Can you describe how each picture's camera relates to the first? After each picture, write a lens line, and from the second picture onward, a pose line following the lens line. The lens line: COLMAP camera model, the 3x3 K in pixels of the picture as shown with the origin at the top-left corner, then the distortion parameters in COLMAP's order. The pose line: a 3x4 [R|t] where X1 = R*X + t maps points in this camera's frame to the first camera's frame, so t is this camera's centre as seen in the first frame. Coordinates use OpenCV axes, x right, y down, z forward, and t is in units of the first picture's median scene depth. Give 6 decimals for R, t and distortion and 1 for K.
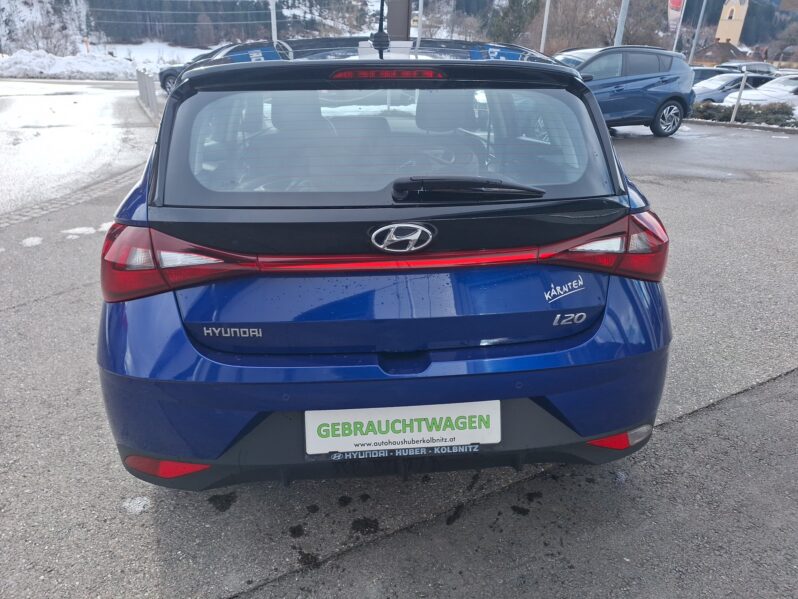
lens RADIAL K [[533.7, 0, 393.3], [0, 533.7, 301.1], [0, 0, 1]] dist [0.065951, -0.055479]
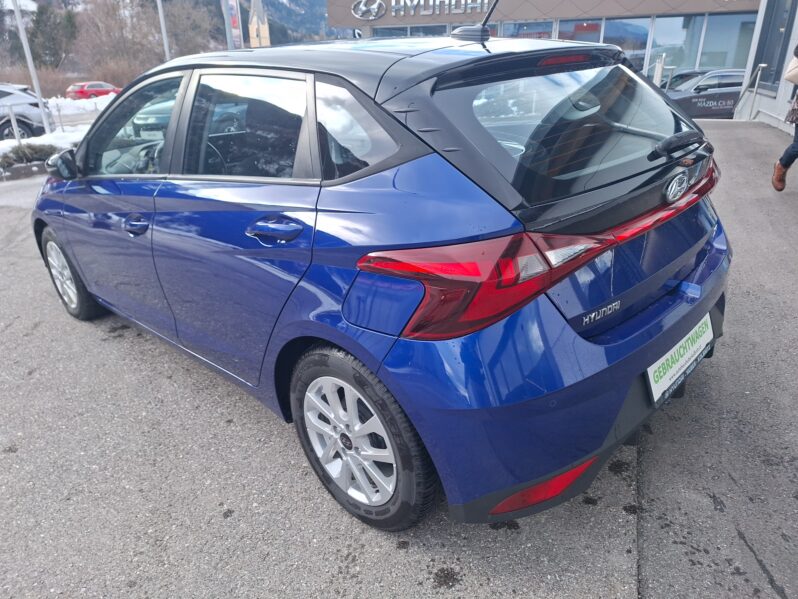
lens RADIAL K [[533.7, 0, 393.3], [0, 533.7, 301.1], [0, 0, 1]] dist [0.065951, -0.055479]
pose [[0.755053, -0.286716, 0.589651, -1.131145], [0.303346, 0.950040, 0.073516, -0.147737], [-0.581271, 0.123359, 0.804305, 0.400940]]
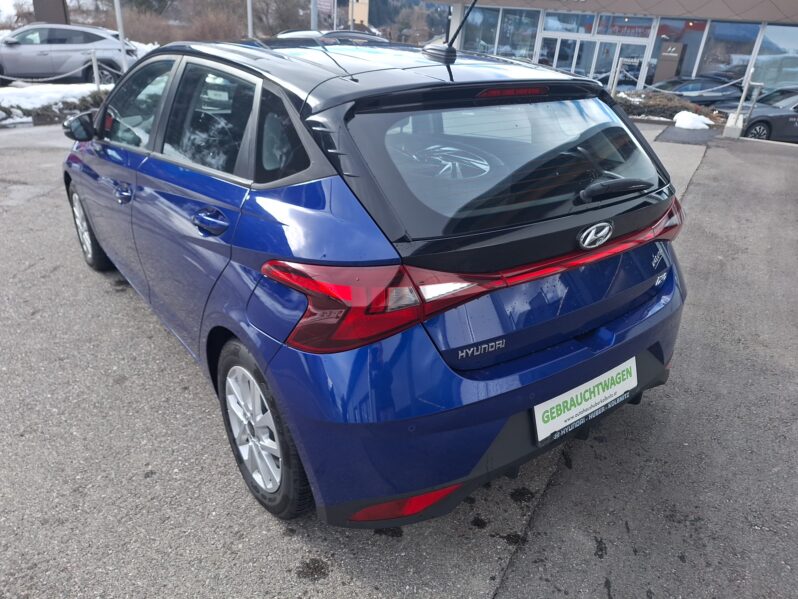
lens RADIAL K [[536.9, 0, 399.0], [0, 536.9, 299.5], [0, 0, 1]] dist [0.050465, -0.039279]
pose [[0.840871, -0.189031, 0.507153, -0.902655], [0.170053, 0.981847, 0.084013, -0.143634], [-0.513827, 0.015598, 0.857752, 0.187862]]
